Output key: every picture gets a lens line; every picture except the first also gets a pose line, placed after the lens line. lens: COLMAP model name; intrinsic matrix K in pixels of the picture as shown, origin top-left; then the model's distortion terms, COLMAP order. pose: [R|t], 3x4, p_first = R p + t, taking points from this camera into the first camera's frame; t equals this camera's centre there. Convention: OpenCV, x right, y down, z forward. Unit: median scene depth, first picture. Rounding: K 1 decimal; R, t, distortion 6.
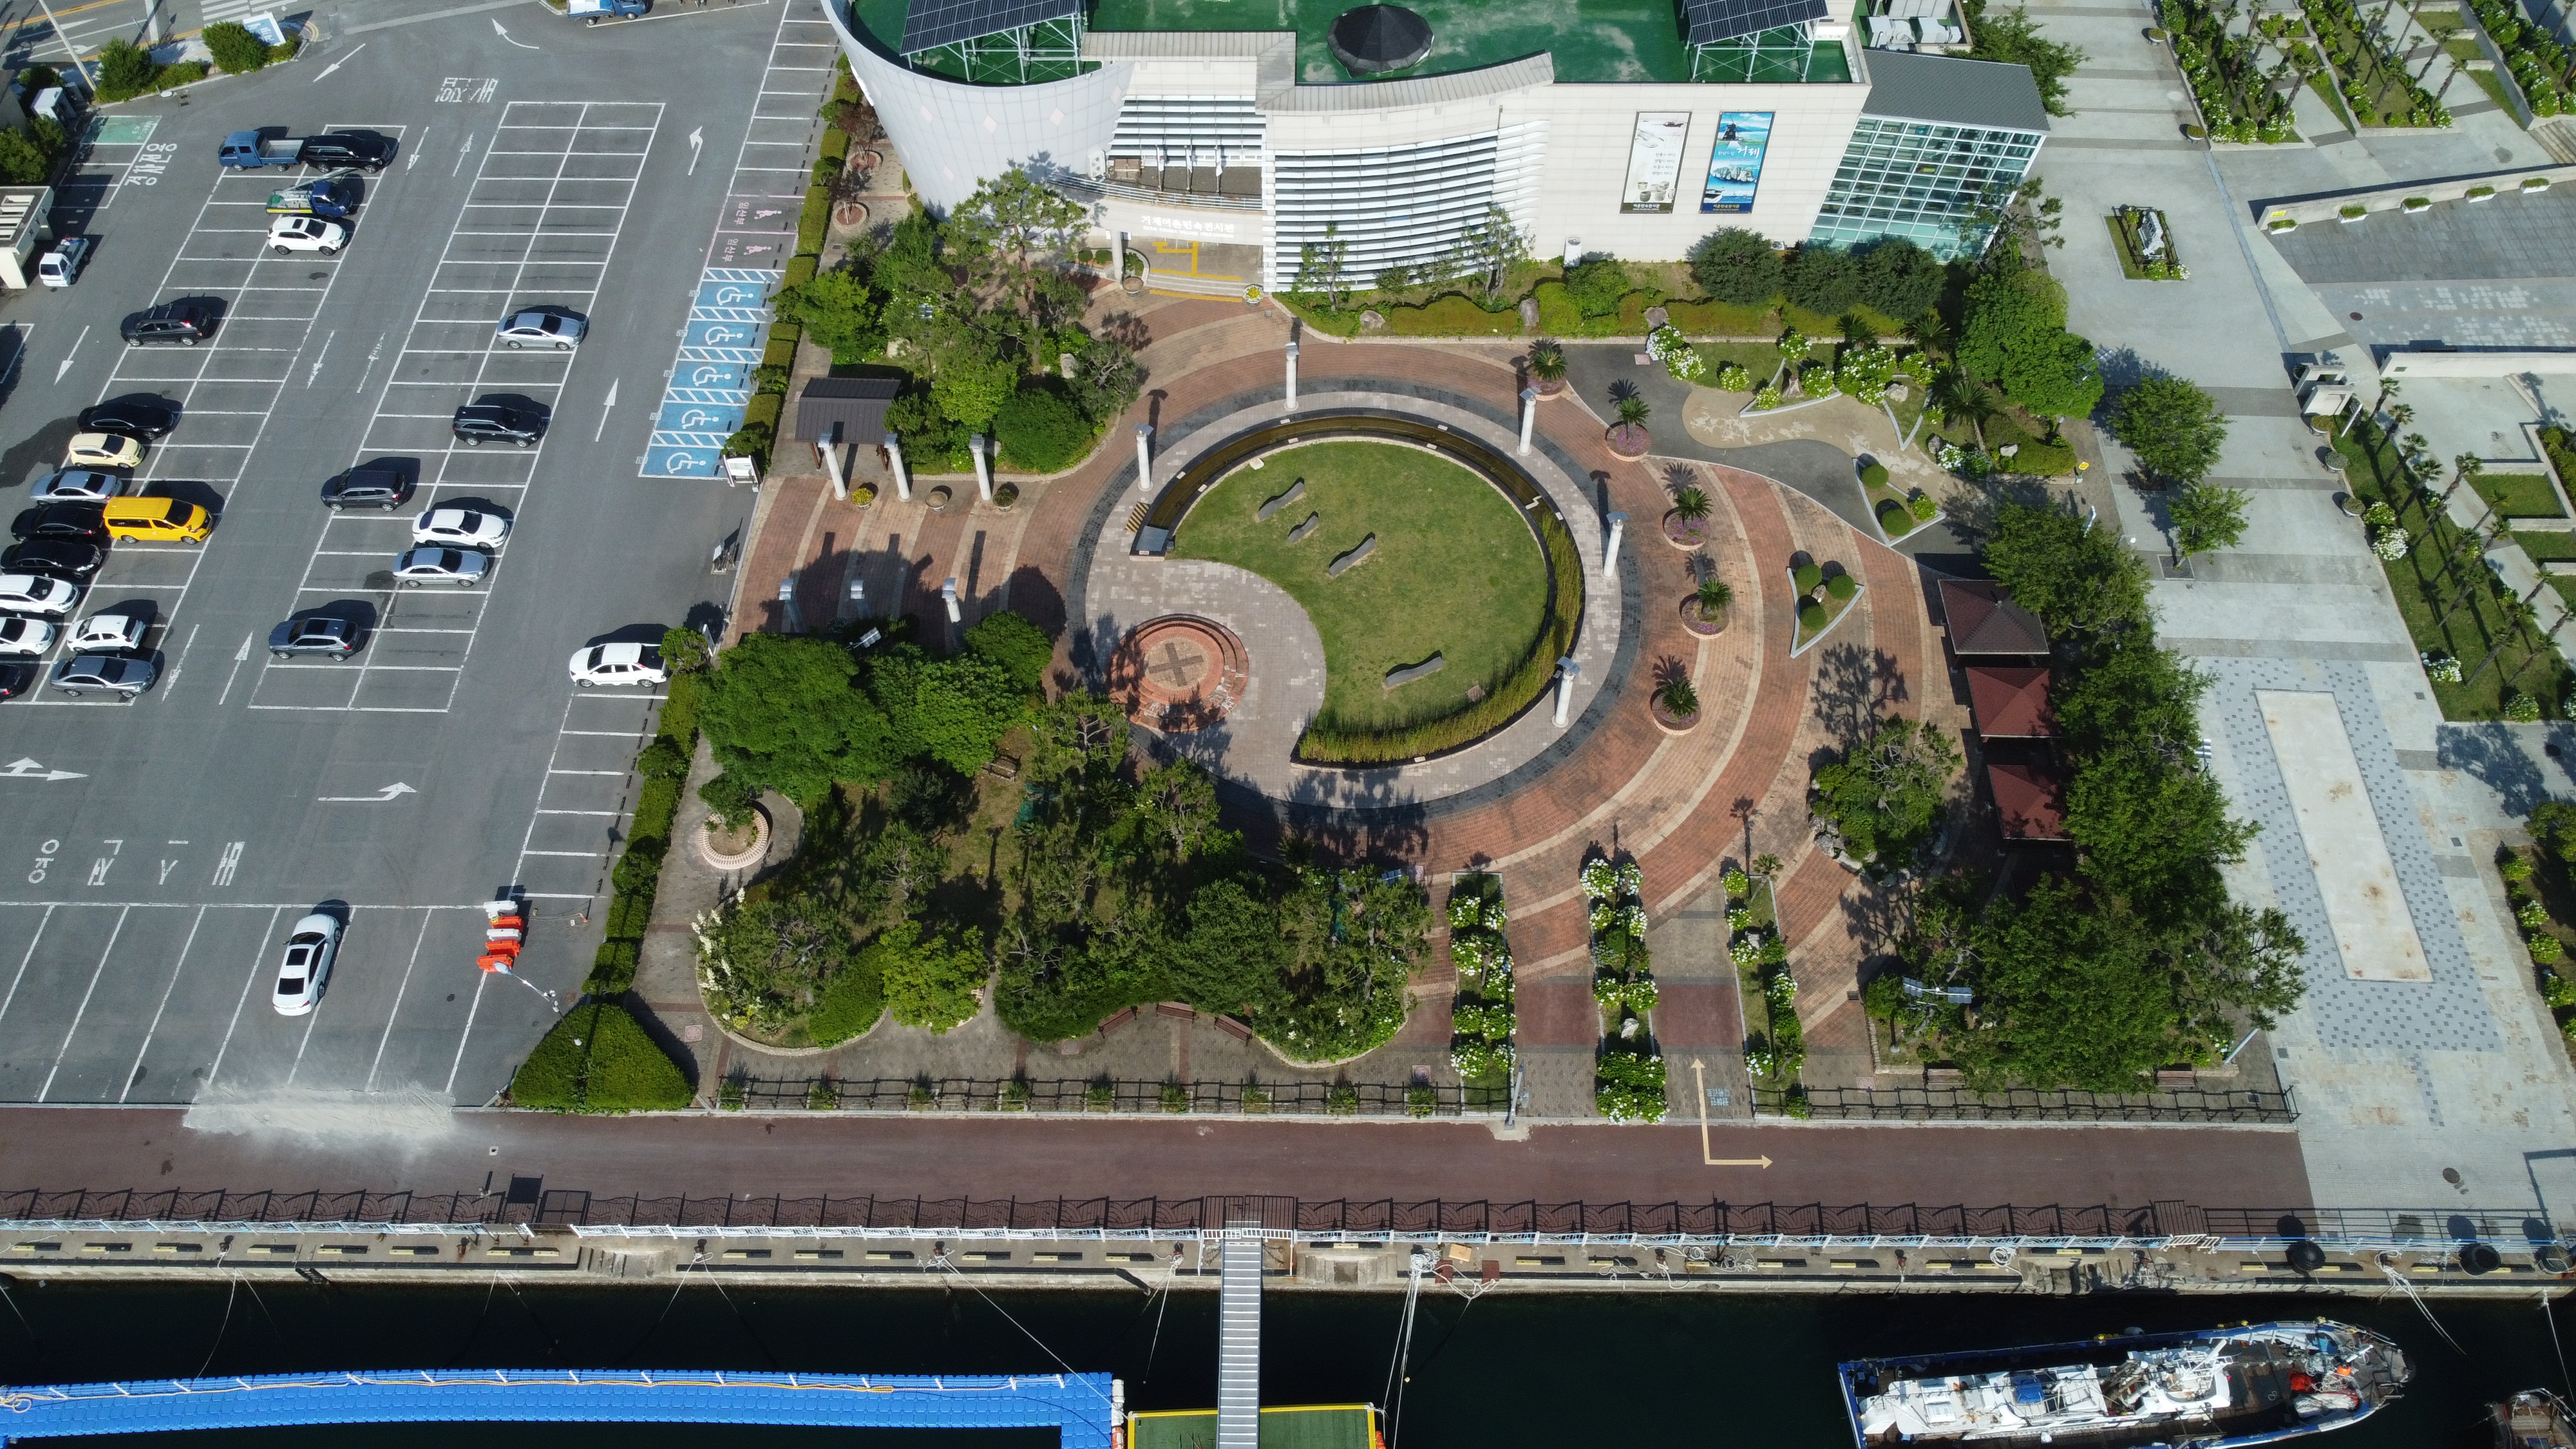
lens RADIAL K [[1949.0, 0, 1287.0], [0, 1949.0, 723.4], [0, 0, 1]] dist [-0.001056, -0.008182]
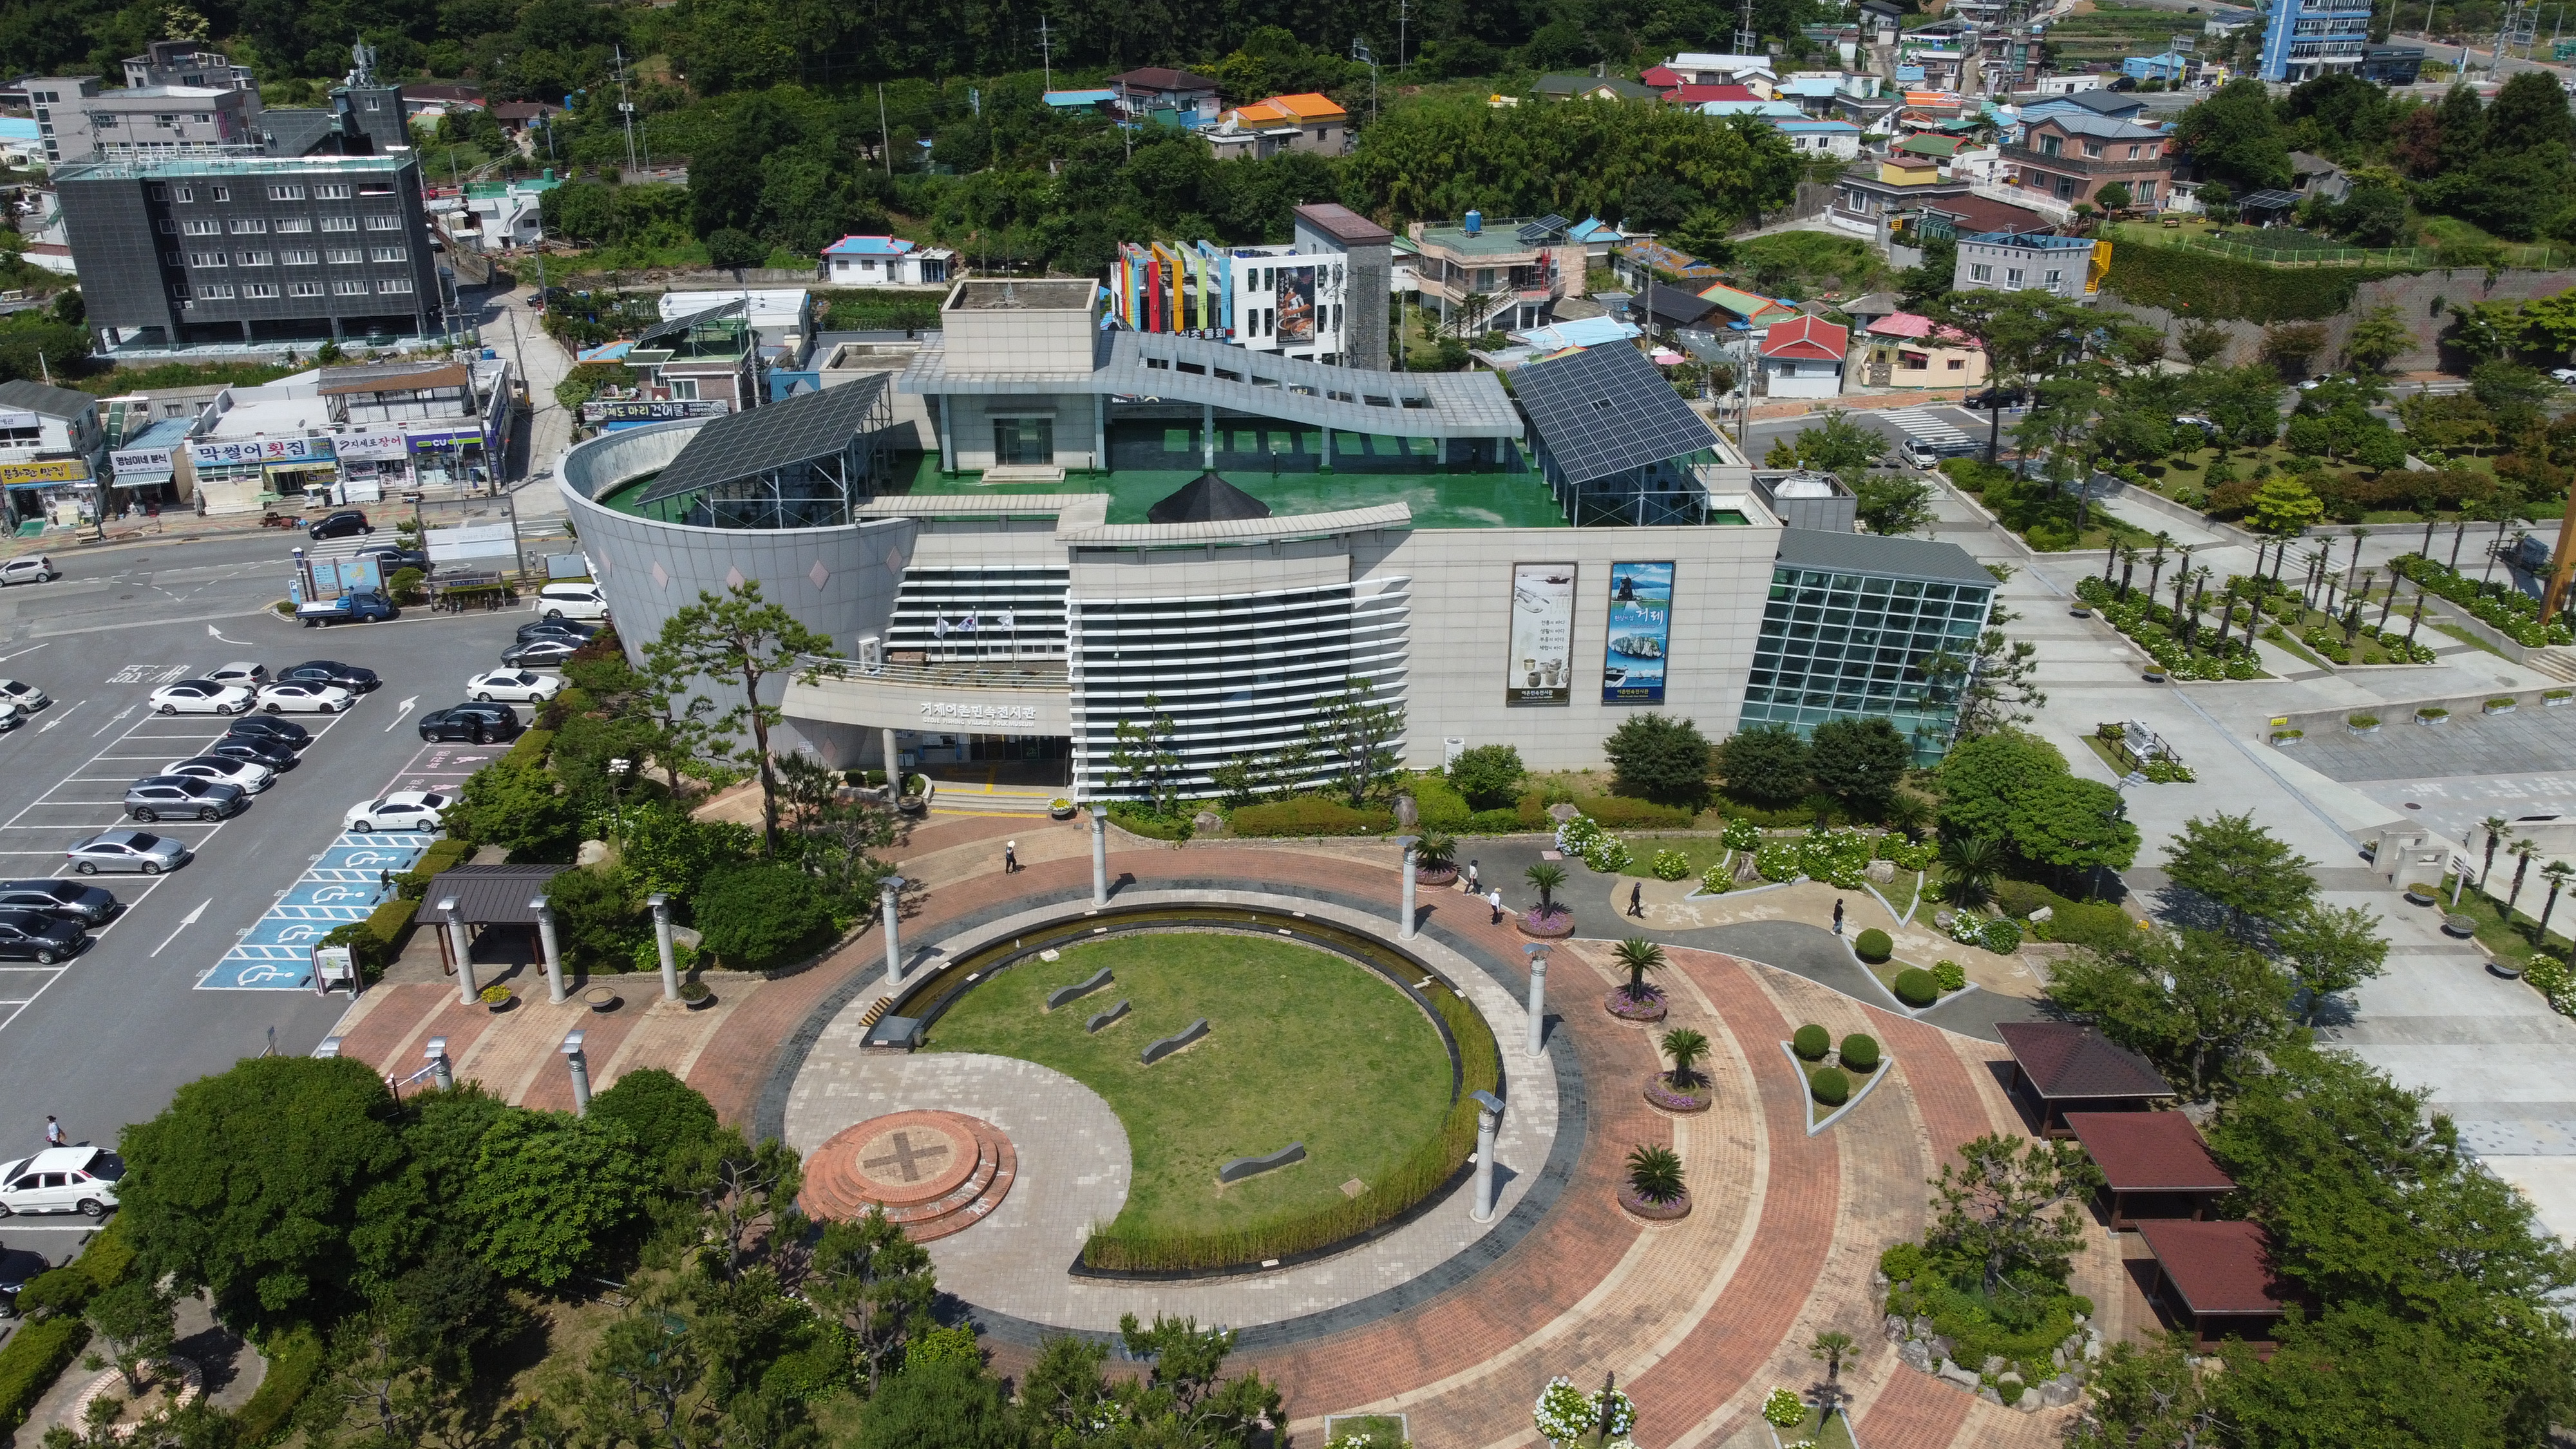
lens RADIAL K [[1949.0, 0, 1286.8], [0, 1949.0, 726.0], [0, 0, 1]] dist [-0.001056, -0.008182]
pose [[0.998832, -0.013386, 0.046429, 0.042704], [0.035747, 0.851191, -0.523637, 0.189918], [-0.032511, 0.524685, 0.850675, 0.330716]]
